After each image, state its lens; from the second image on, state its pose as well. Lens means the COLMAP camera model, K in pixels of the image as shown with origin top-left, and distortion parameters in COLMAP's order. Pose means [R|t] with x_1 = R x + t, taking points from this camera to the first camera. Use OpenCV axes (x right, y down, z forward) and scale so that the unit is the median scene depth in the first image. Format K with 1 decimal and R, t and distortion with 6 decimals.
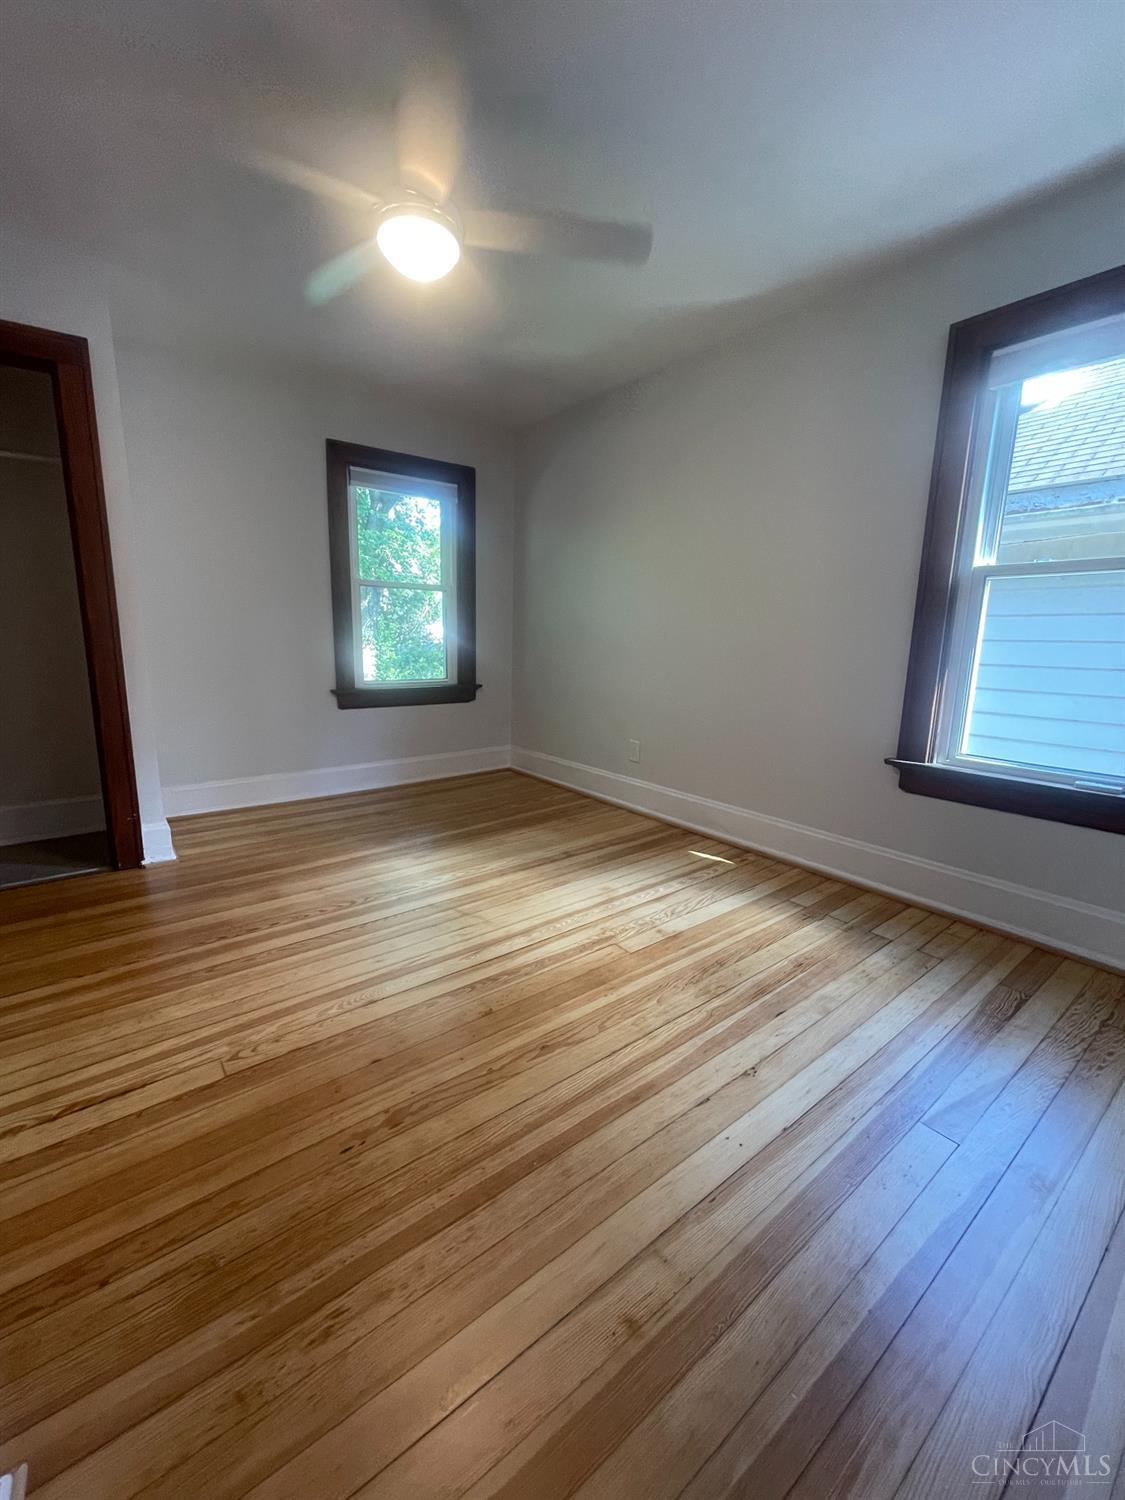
lens RADIAL K [[605.1, 0, 557.1], [0, 605.1, 751.7], [0, 0, 1]] dist [-0.000045, -0.000261]
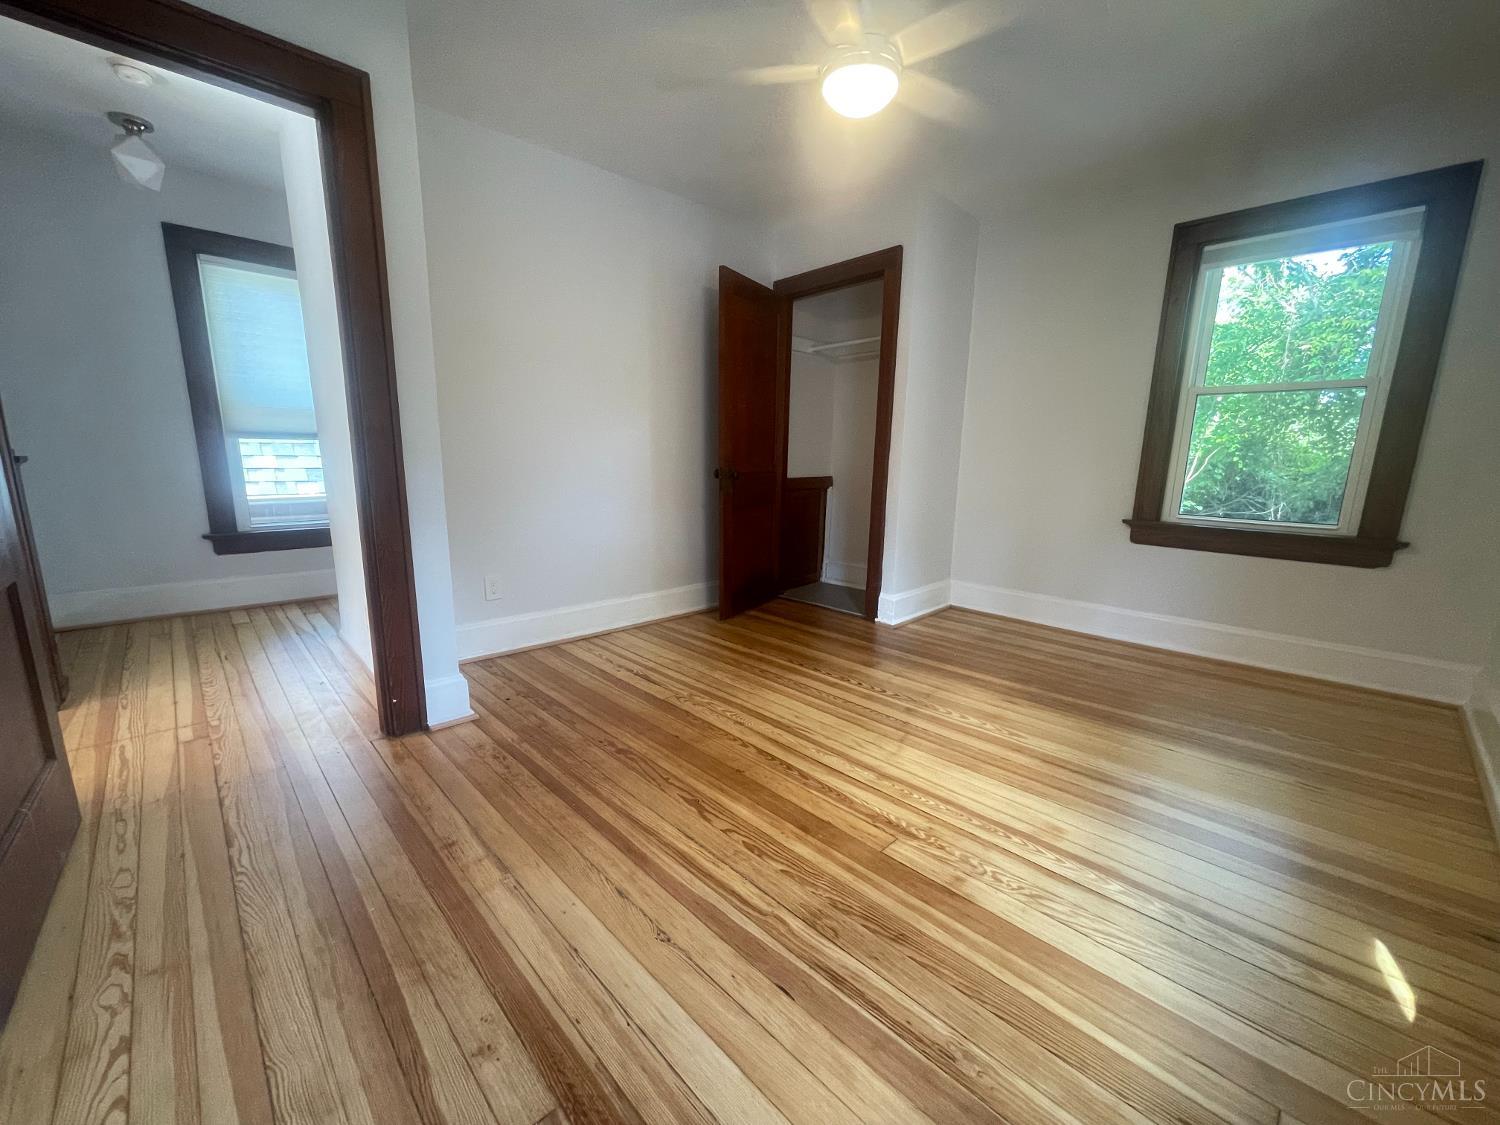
lens RADIAL K [[605.1, 0, 744.5], [0, 605.1, 566.2], [0, 0, 1]] dist [-0.000045, -0.000261]
pose [[0.111034, 0.171090, -0.978979, 0.740916], [-0.203706, 0.968072, 0.146080, -0.089065], [0.972715, 0.183204, 0.142341, 0.610069]]
